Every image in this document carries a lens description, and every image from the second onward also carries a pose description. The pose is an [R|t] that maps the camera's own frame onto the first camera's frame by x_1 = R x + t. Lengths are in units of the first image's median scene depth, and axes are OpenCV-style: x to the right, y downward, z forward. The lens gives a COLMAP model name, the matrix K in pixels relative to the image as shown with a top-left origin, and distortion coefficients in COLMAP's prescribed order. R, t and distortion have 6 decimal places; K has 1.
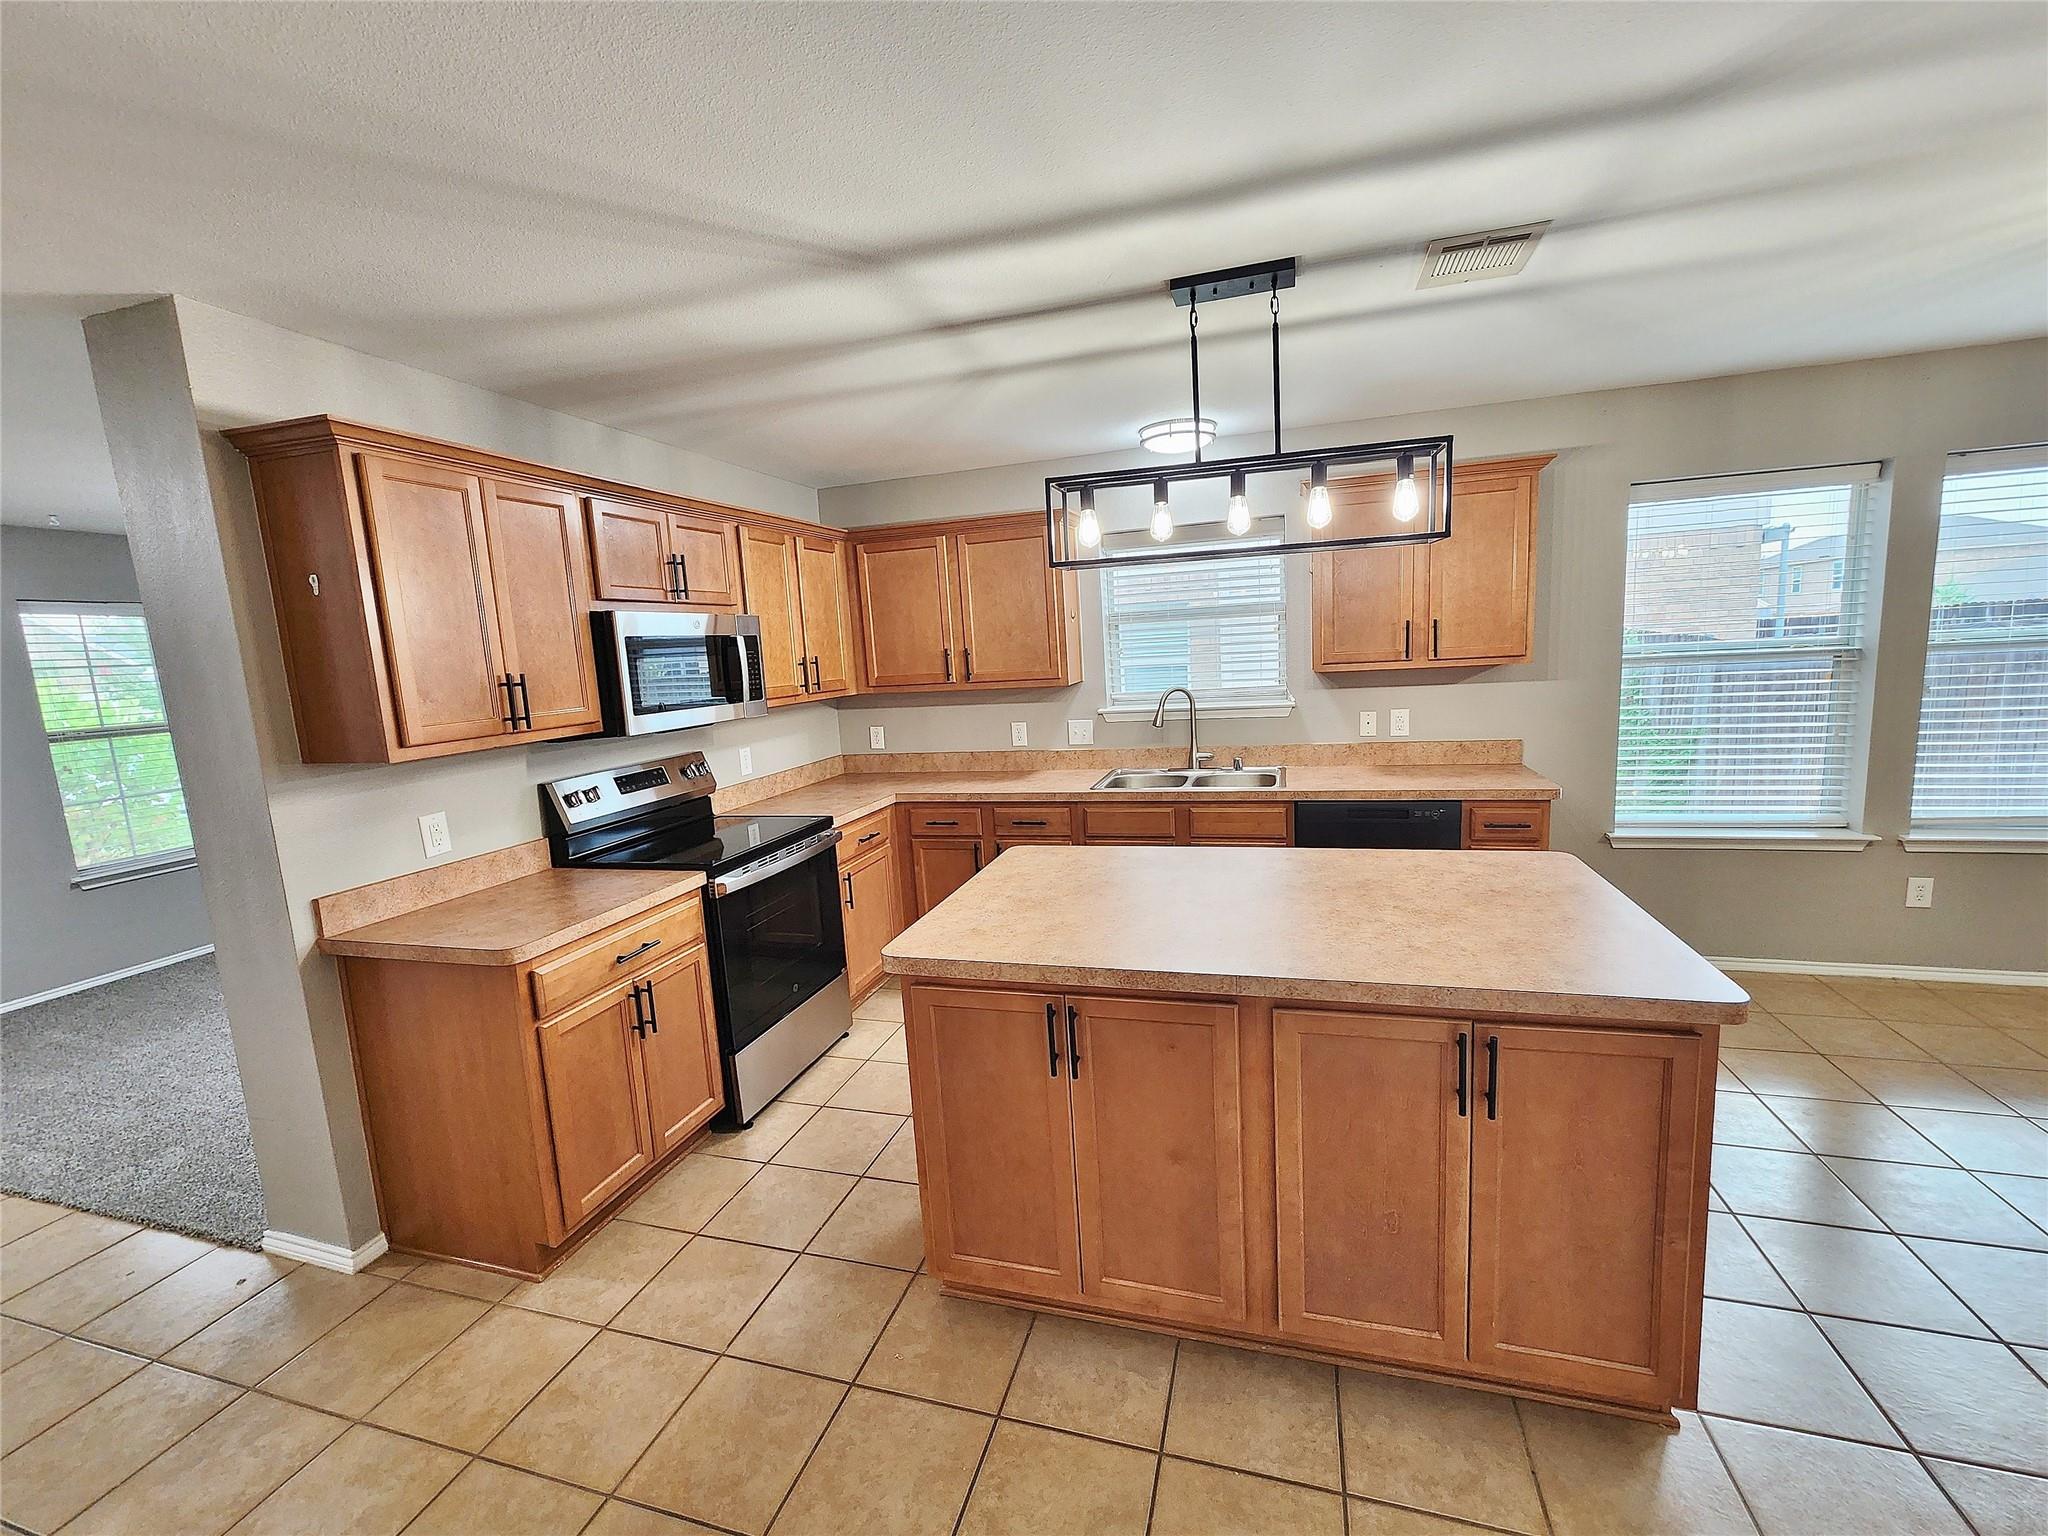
lens RADIAL K [[837.6, 0, 1032.3], [0, 837.6, 766.4], [0, 0, 1]] dist [0.000028, -0.000196]
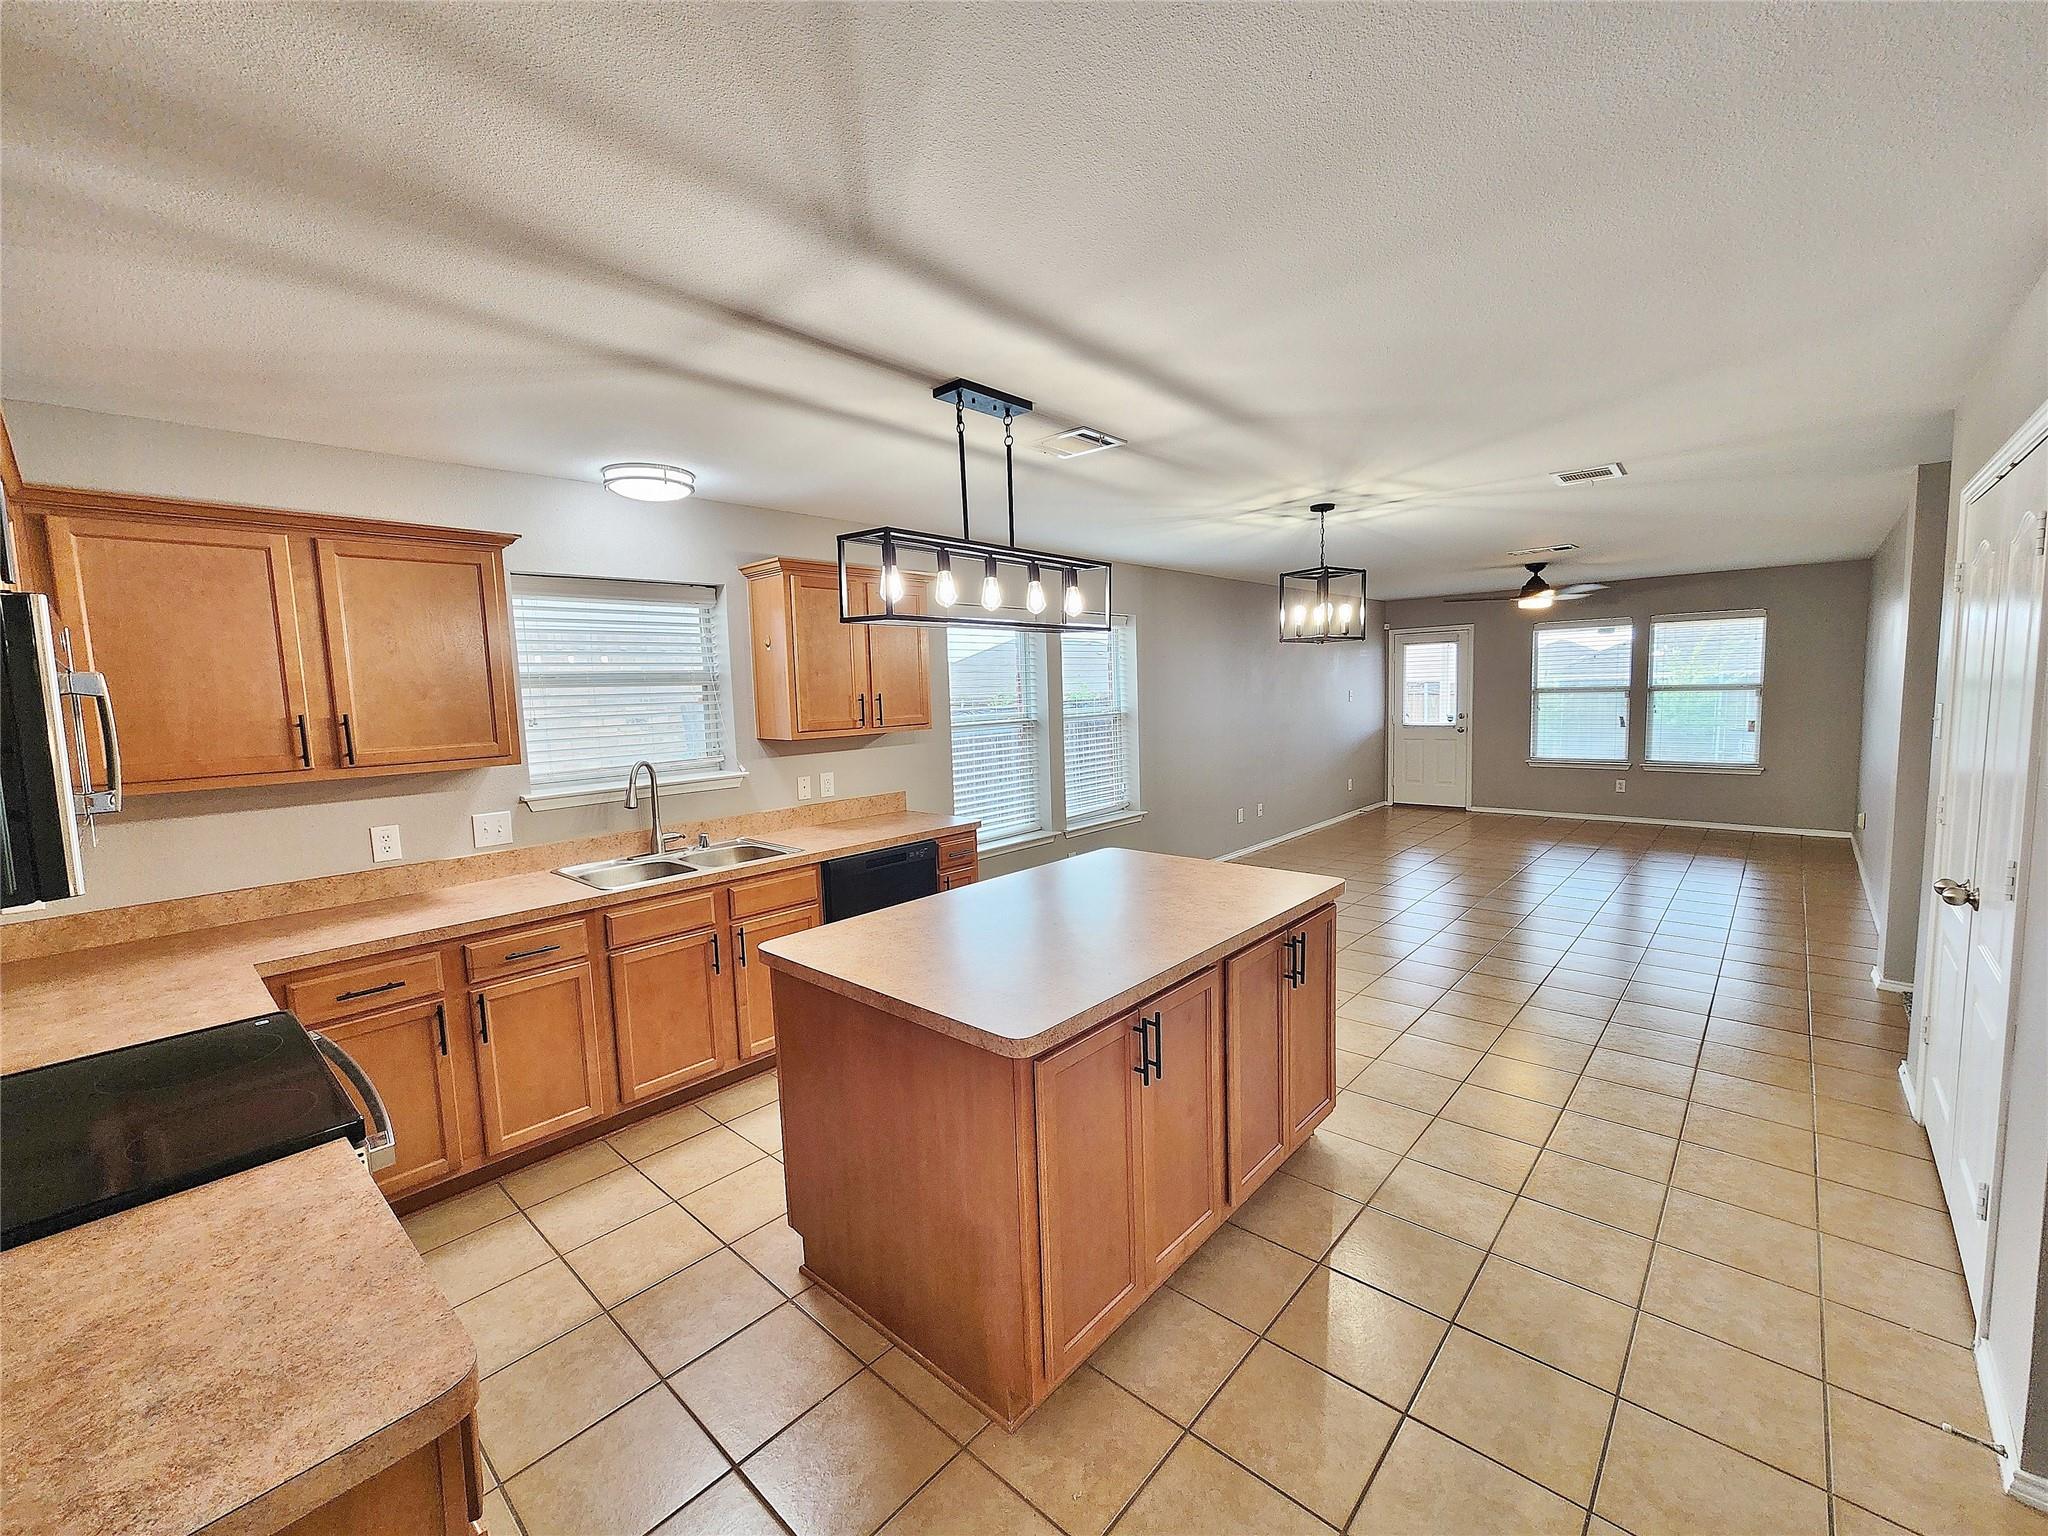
lens RADIAL K [[837.6, 0, 1021.6], [0, 837.6, 771.0], [0, 0, 1]] dist [0.000028, -0.000196]
pose [[0.437663, -0.047539, 0.897882, -0.492004], [0.135764, 0.990646, -0.013726, -0.021454], [-0.888830, 0.127907, 0.440023, 0.300140]]
